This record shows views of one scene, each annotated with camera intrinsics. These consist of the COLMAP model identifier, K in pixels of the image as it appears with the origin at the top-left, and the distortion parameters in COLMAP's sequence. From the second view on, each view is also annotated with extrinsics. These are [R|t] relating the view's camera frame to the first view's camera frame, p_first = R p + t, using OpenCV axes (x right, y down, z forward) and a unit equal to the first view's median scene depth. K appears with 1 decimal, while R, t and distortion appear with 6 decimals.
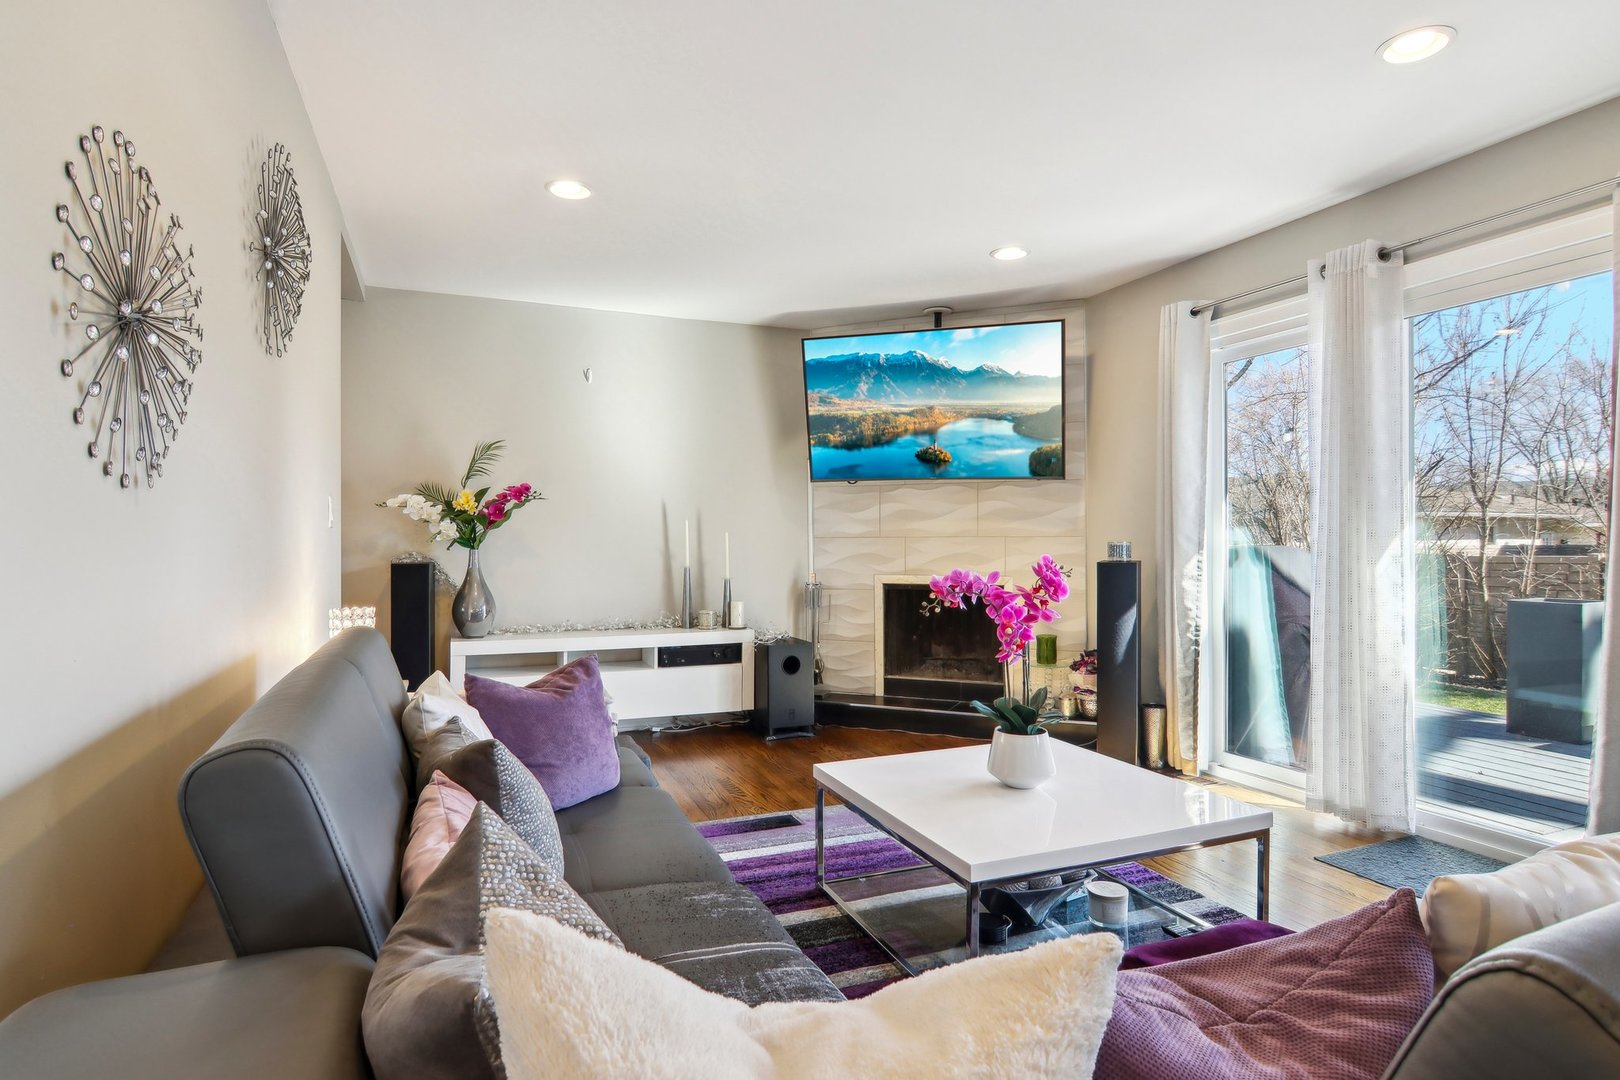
lens RADIAL K [[841.3, 0, 803.7], [0, 841.3, 551.6], [0, 0, 1]] dist [-0.018338, -0.002568]
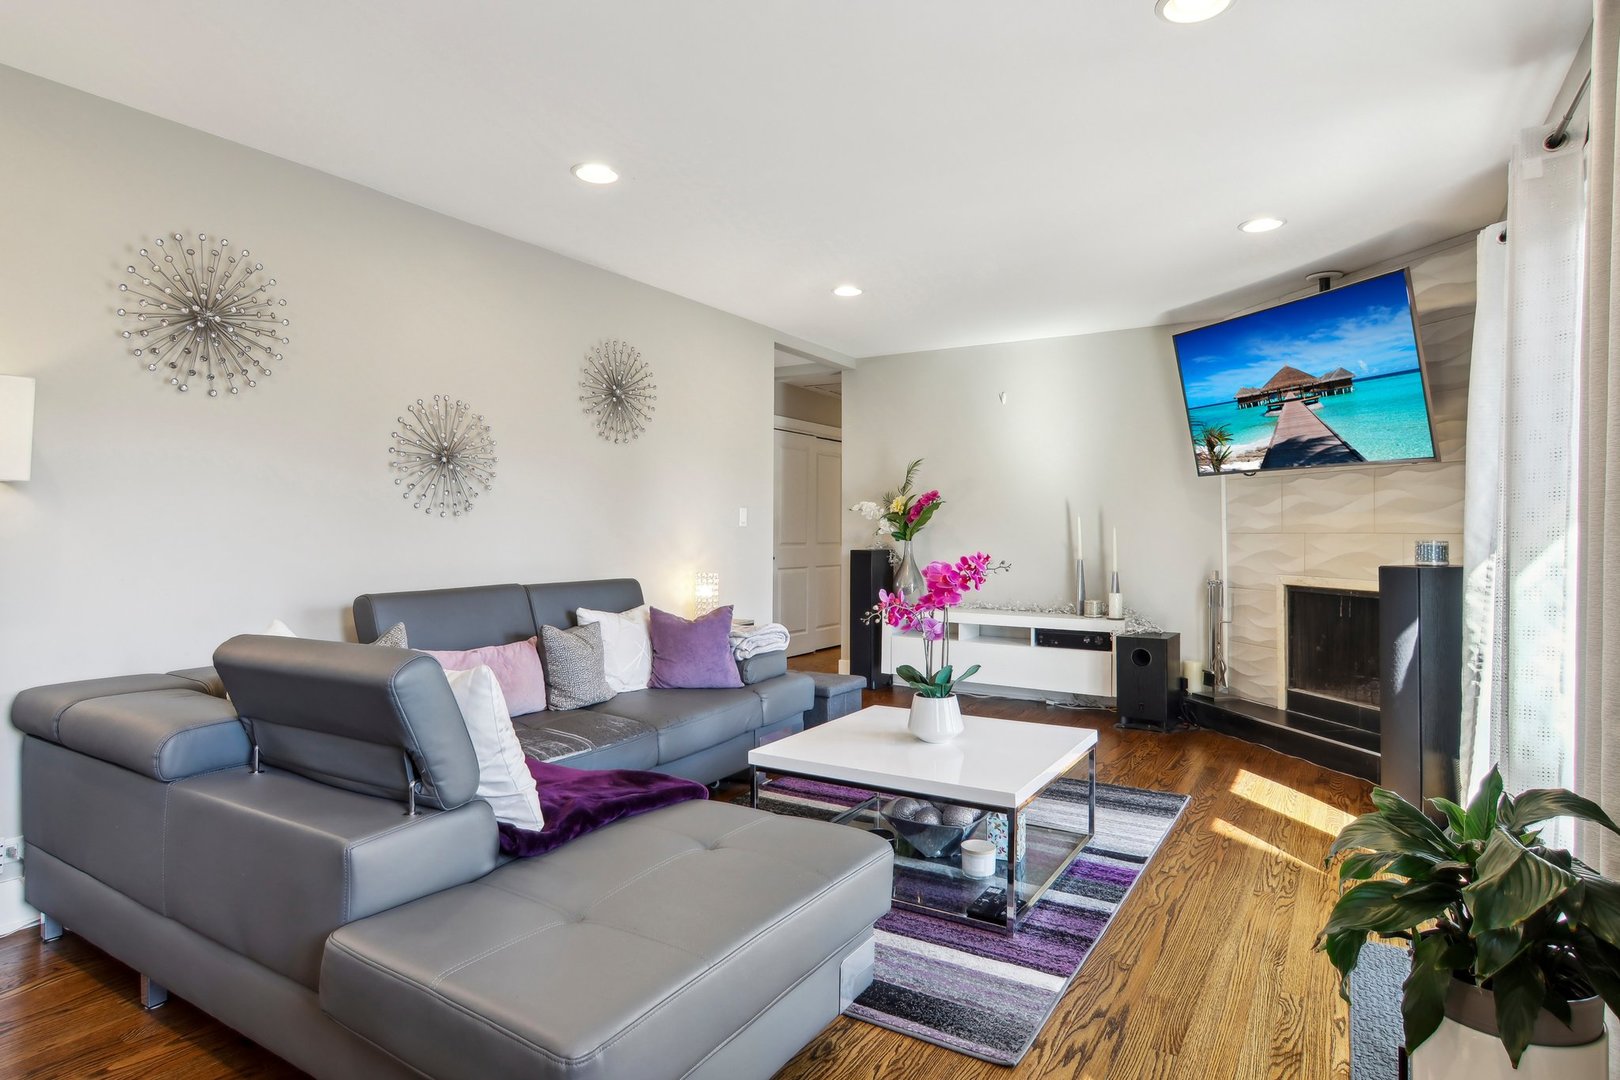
lens RADIAL K [[841.3, 0, 805.2], [0, 841.3, 531.9], [0, 0, 1]] dist [-0.018338, -0.002568]
pose [[0.598359, 0.003925, -0.801218, 0.540460], [-0.015087, 0.999866, -0.006369, -0.005443], [0.801086, 0.015899, 0.598338, 0.056073]]
